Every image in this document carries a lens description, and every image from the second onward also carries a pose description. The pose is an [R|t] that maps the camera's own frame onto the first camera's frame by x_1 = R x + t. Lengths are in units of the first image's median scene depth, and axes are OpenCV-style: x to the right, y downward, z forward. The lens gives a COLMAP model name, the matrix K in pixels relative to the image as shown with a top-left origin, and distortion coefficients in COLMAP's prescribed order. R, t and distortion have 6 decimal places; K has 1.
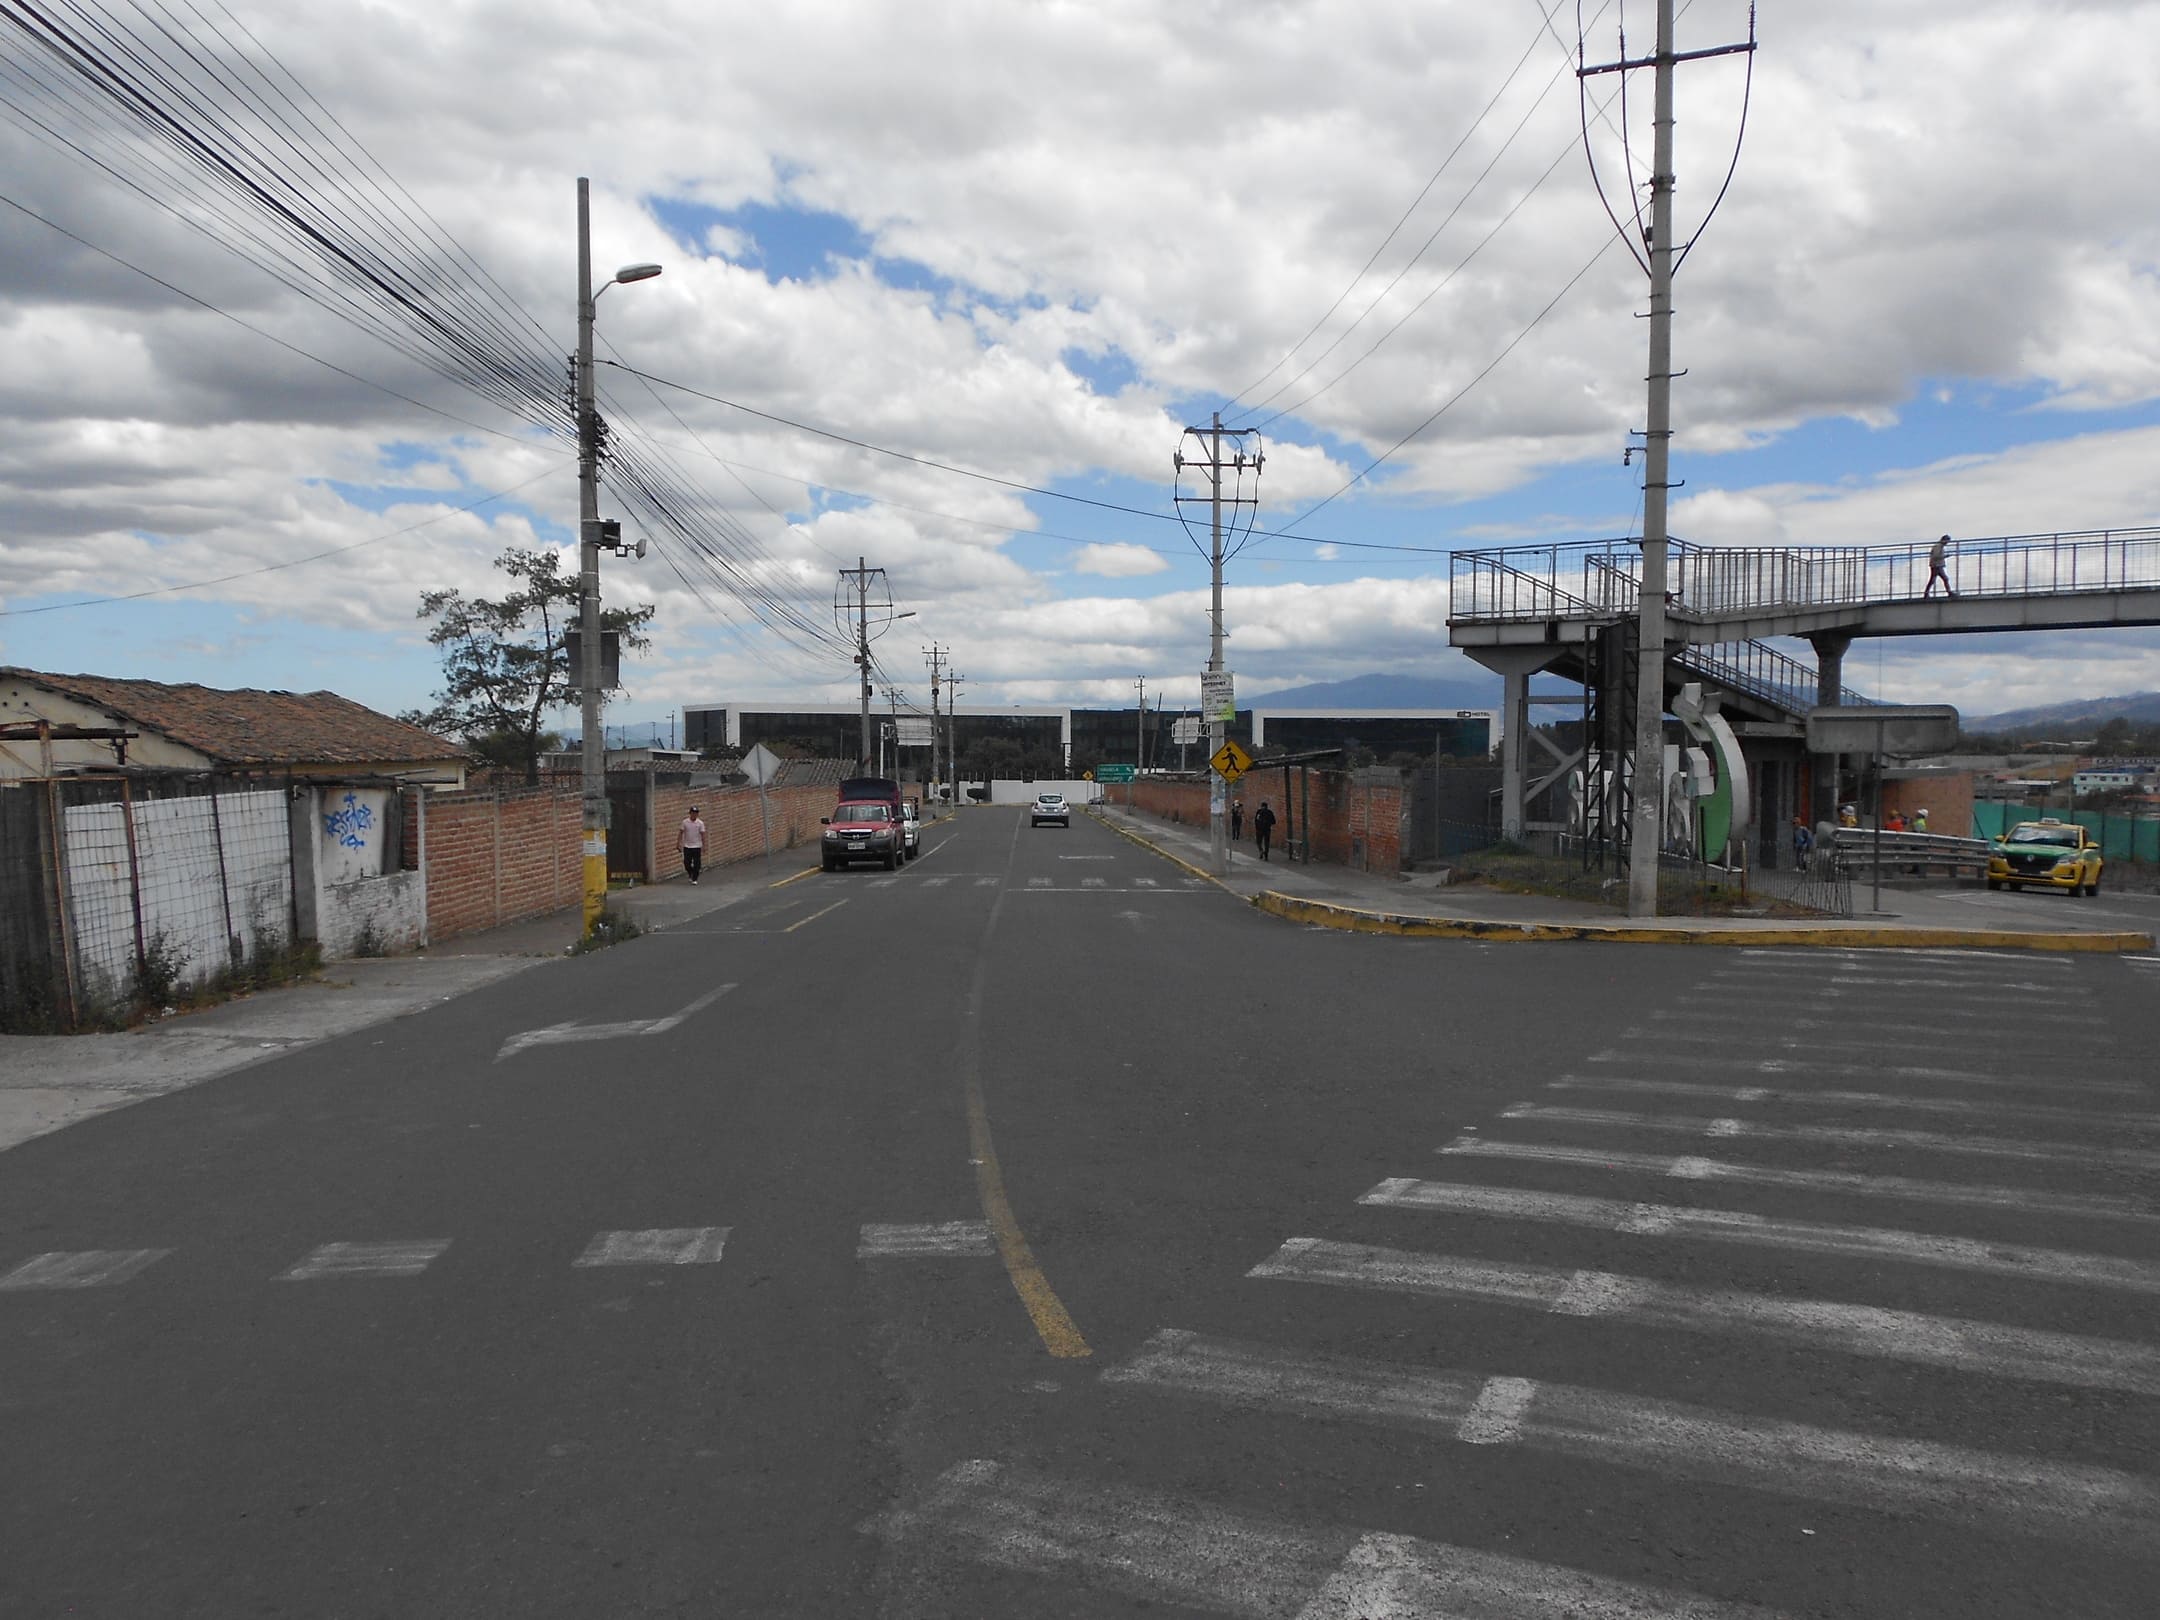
lens RADIAL K [[1701.0, 0, 1085.8], [0, 1701.0, 824.1], [0, 0, 1]] dist [0.008474, -0.010932]
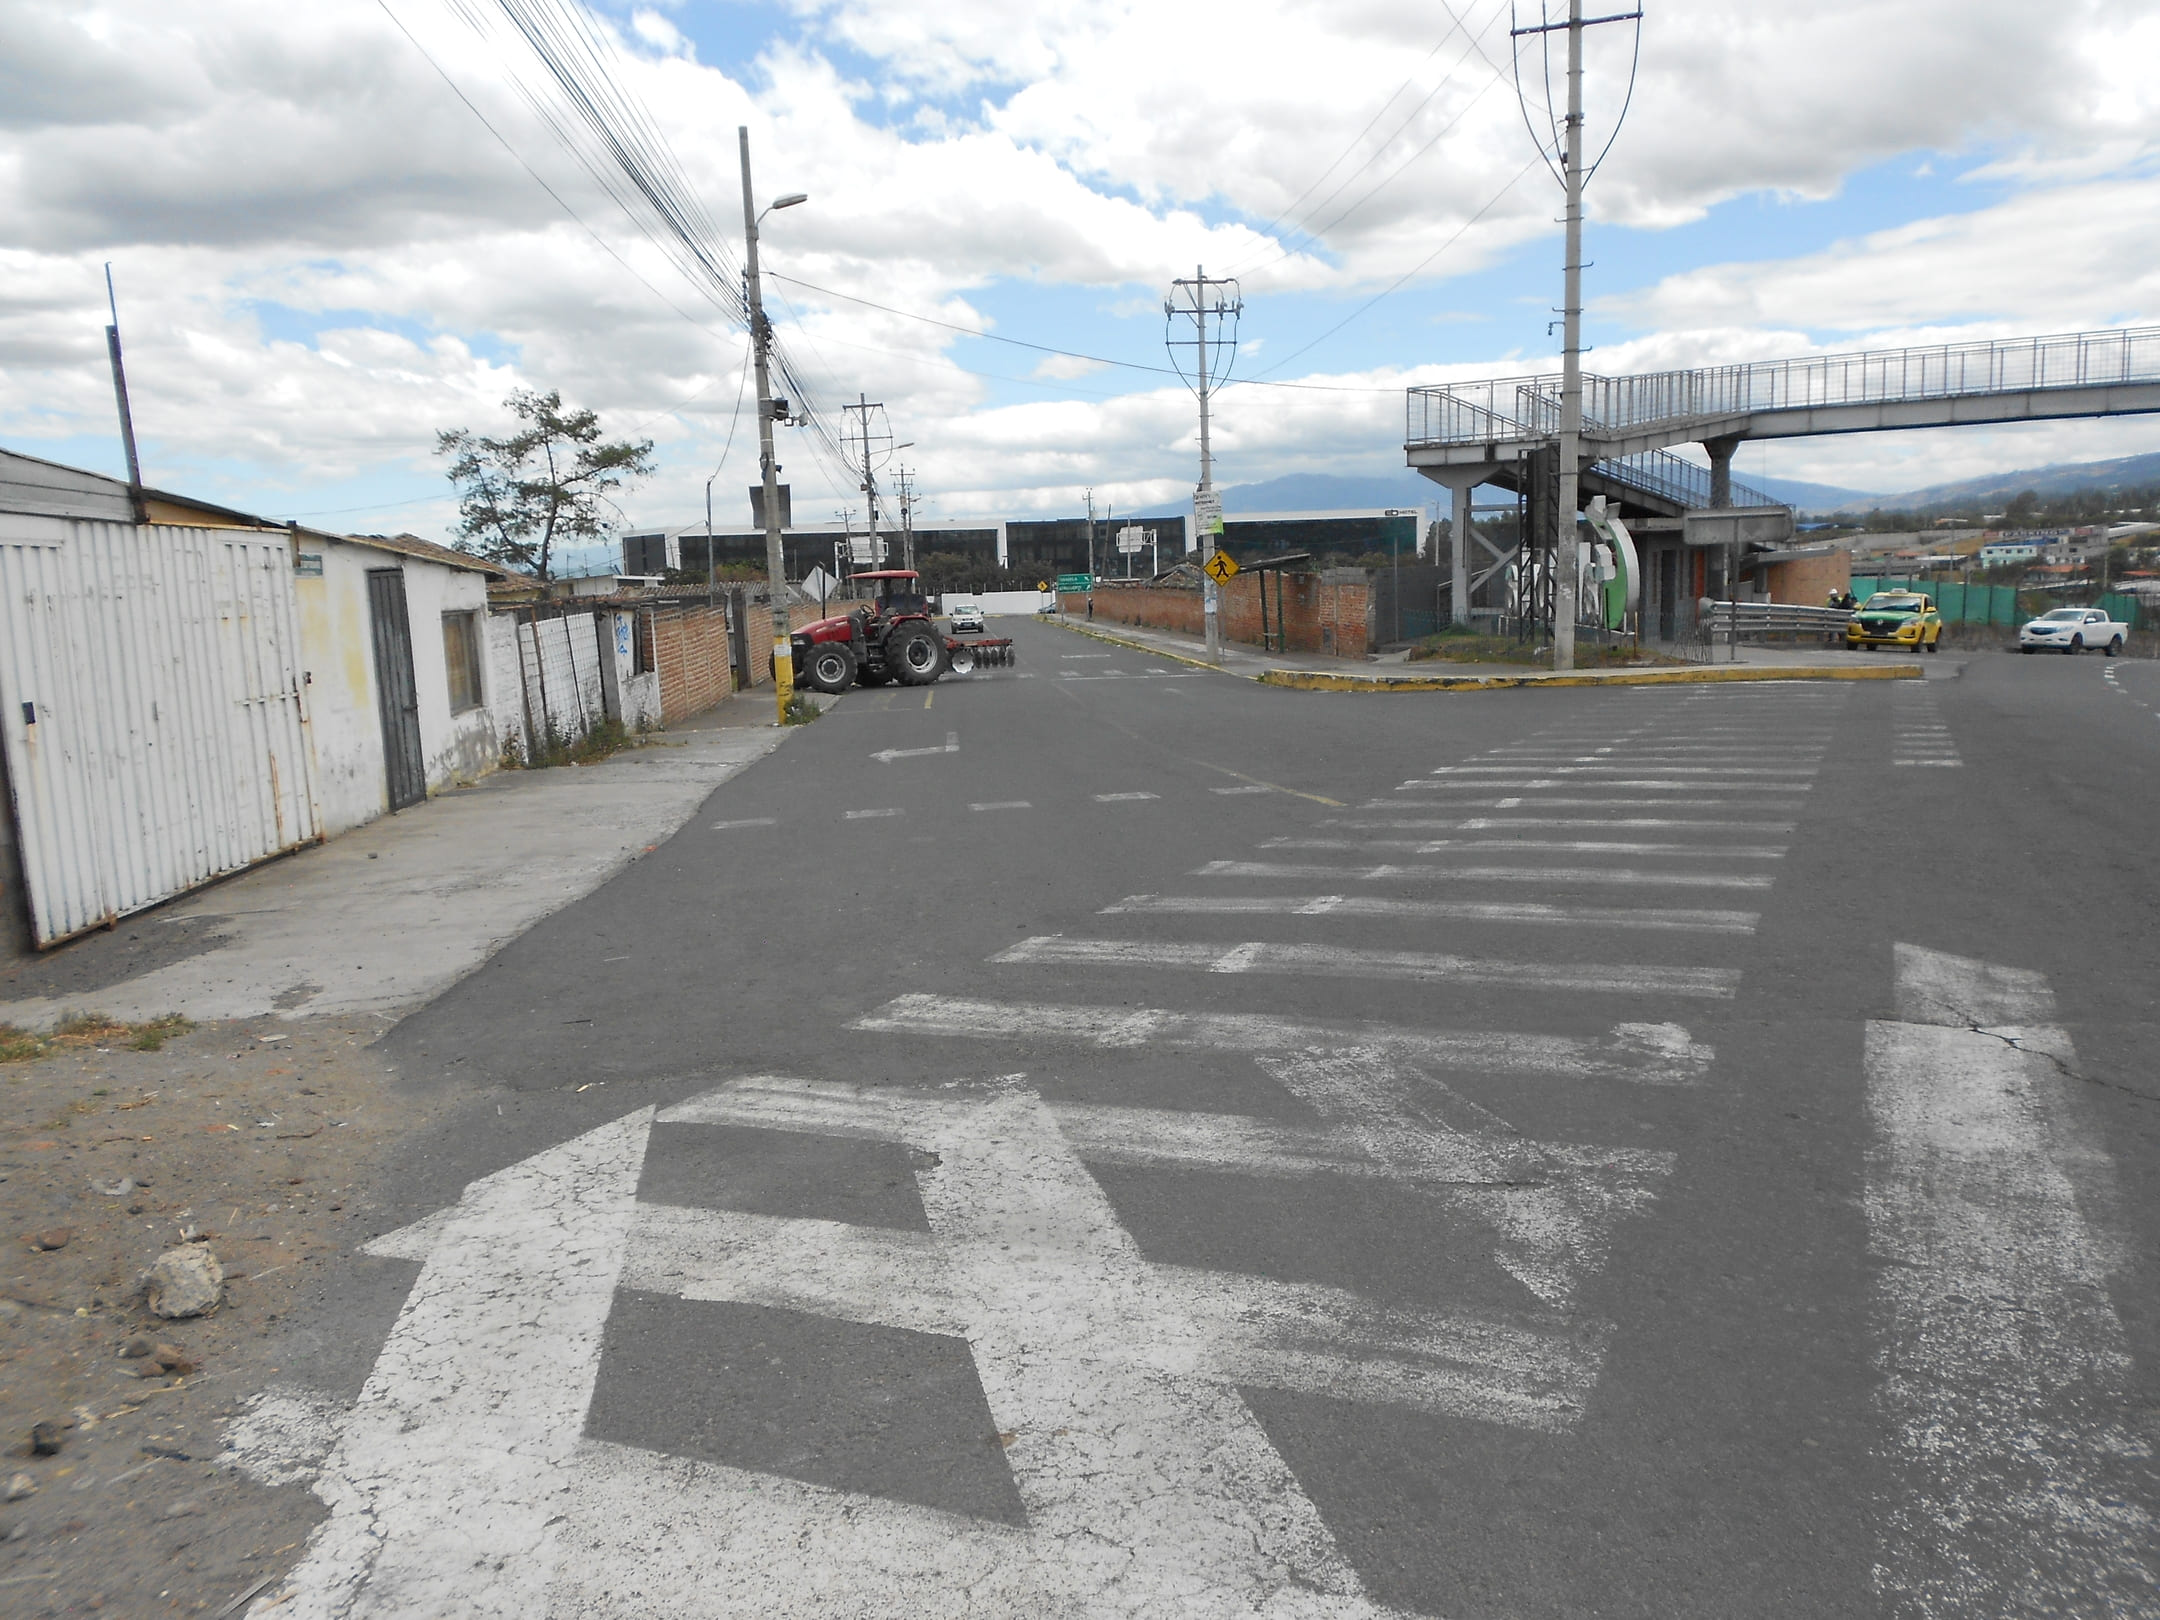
lens RADIAL K [[1714.3, 0, 1080.9], [0, 1714.3, 803.0], [0, 0, 1]] dist [0.026364, -0.003626]
pose [[0.998385, -0.041867, 0.038407, -0.067711], [0.037932, 0.994461, 0.098023, 0.005677], [-0.042298, -0.096408, 0.994443, -0.210545]]
